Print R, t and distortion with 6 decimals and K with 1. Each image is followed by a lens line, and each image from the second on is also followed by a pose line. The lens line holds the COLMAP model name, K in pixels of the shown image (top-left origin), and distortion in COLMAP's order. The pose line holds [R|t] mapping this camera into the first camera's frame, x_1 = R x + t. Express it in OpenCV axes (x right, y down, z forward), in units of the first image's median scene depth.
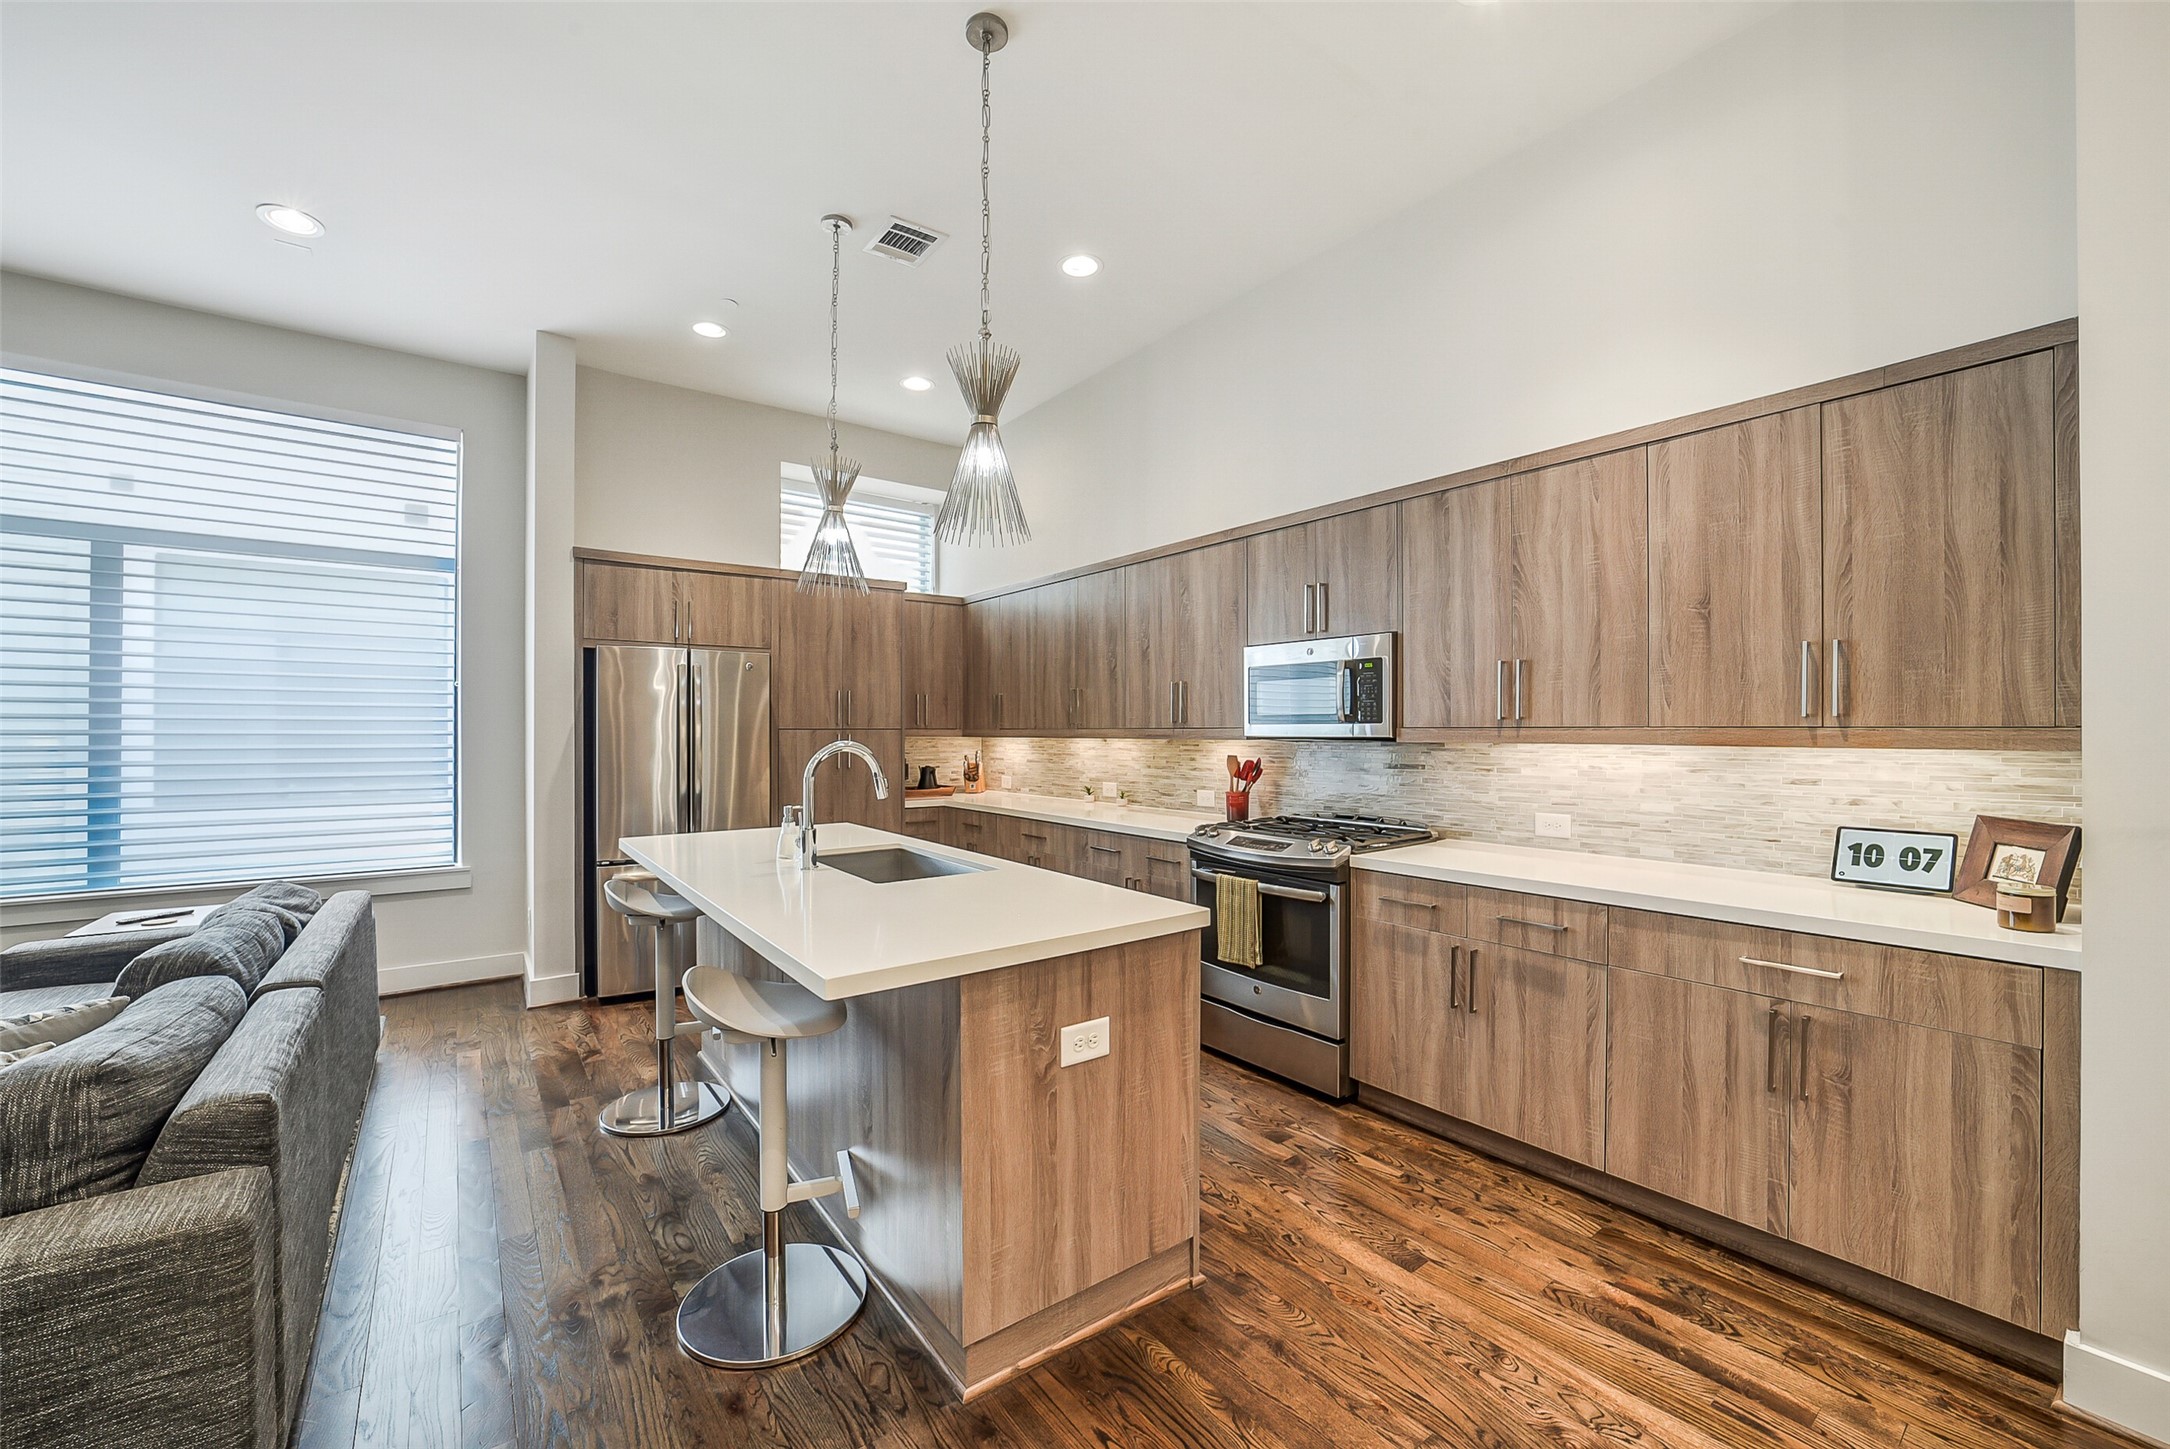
lens RADIAL K [[847.9, 0, 1087.0], [0, 847.9, 723.9], [0, 0, 1]] dist [-0.033726, 0.005942]
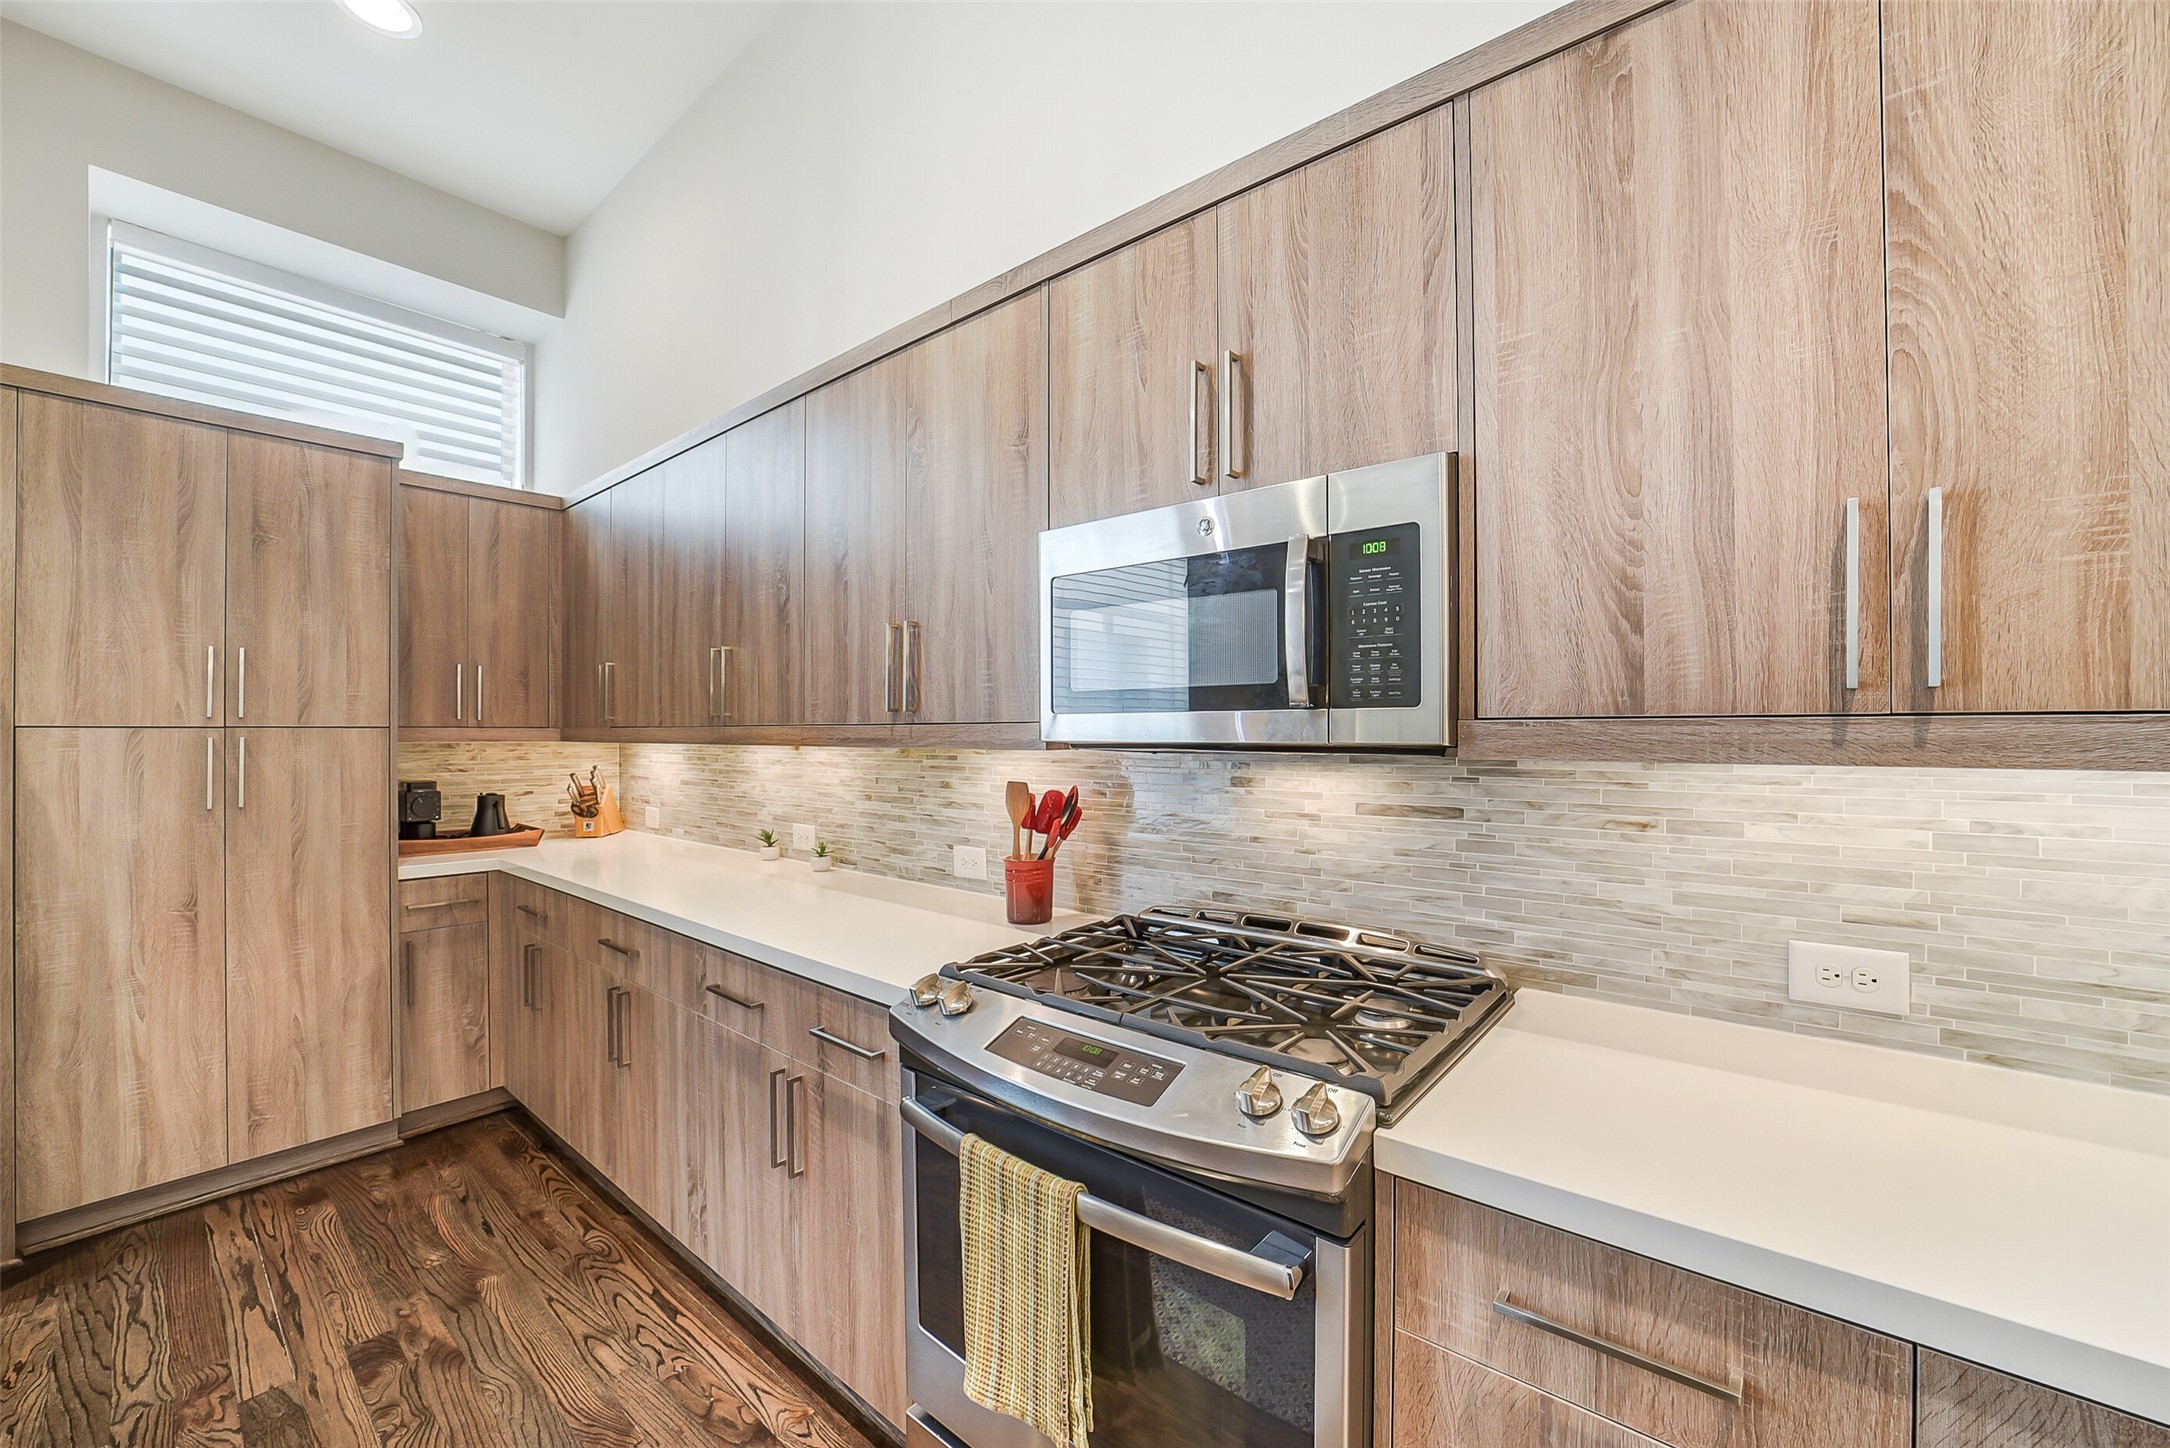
lens RADIAL K [[847.9, 0, 1088.5], [0, 847.9, 724.4], [0, 0, 1]] dist [-0.033726, 0.005942]
pose [[0.974370, 0.000227, 0.224952, 0.142714], [-0.000156, 1.000000, -0.000334, 0.007656], [-0.224952, 0.000290, 0.974370, 0.734631]]
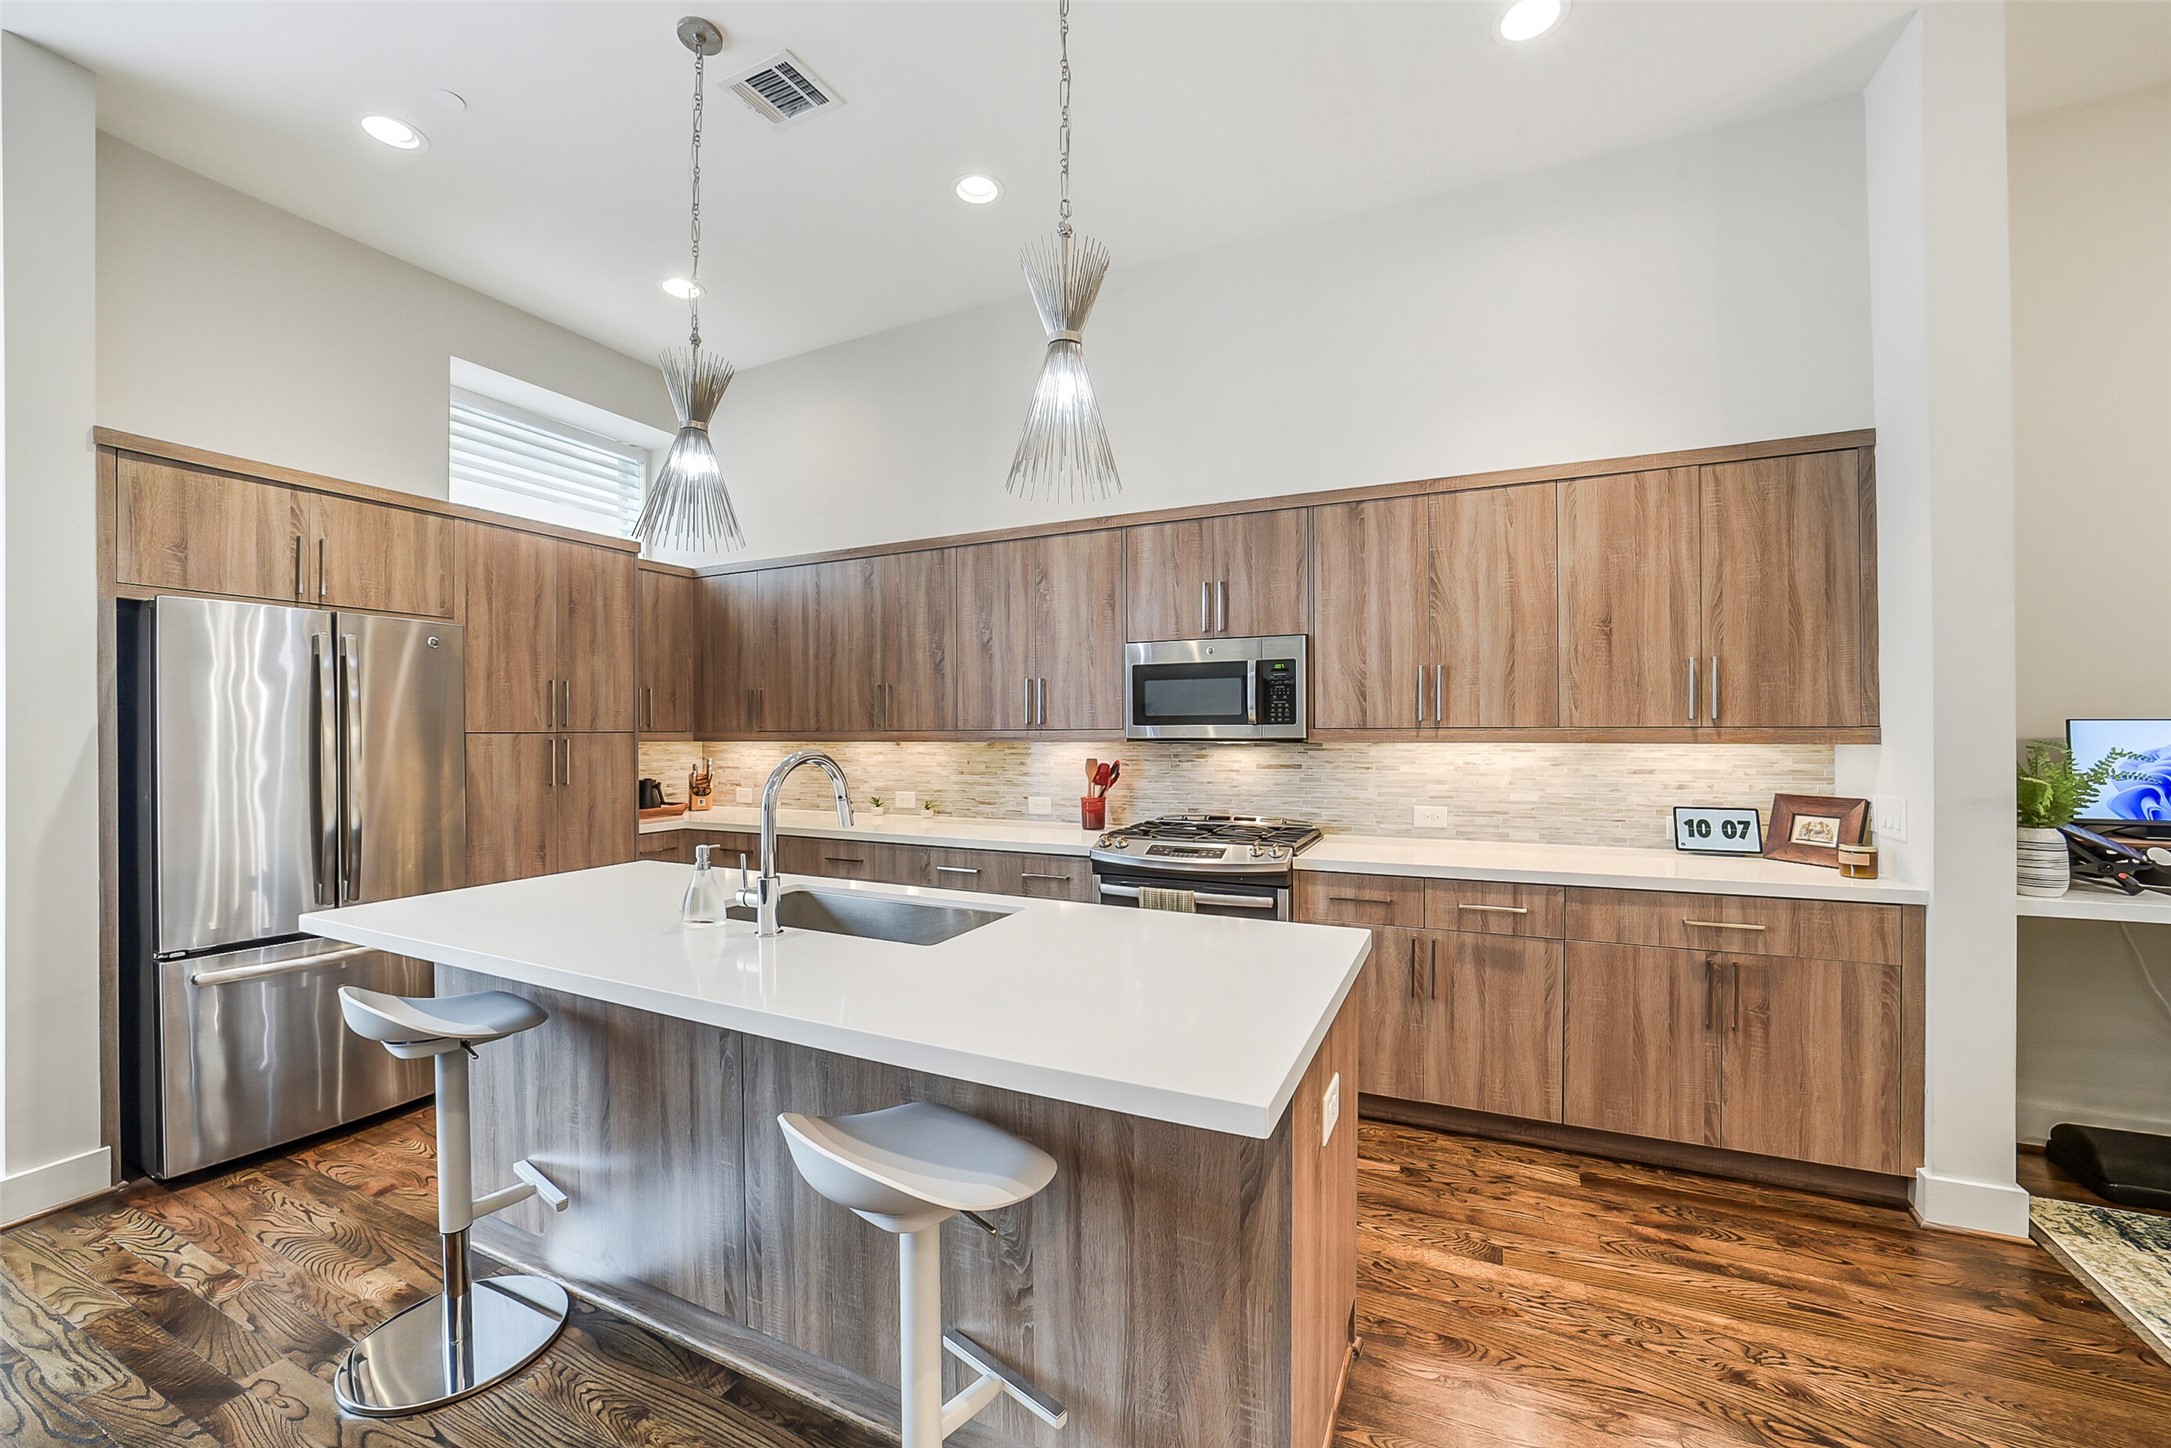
lens RADIAL K [[848.3, 0, 1085.6], [0, 848.3, 724.5], [0, 0, 1]] dist [-0.033726, 0.005942]
pose [[0.886411, -0.001021, 0.462898, -0.368435], [0.001078, 0.999999, 0.000141, -0.000948], [-0.462898, 0.000374, 0.886412, 0.234090]]
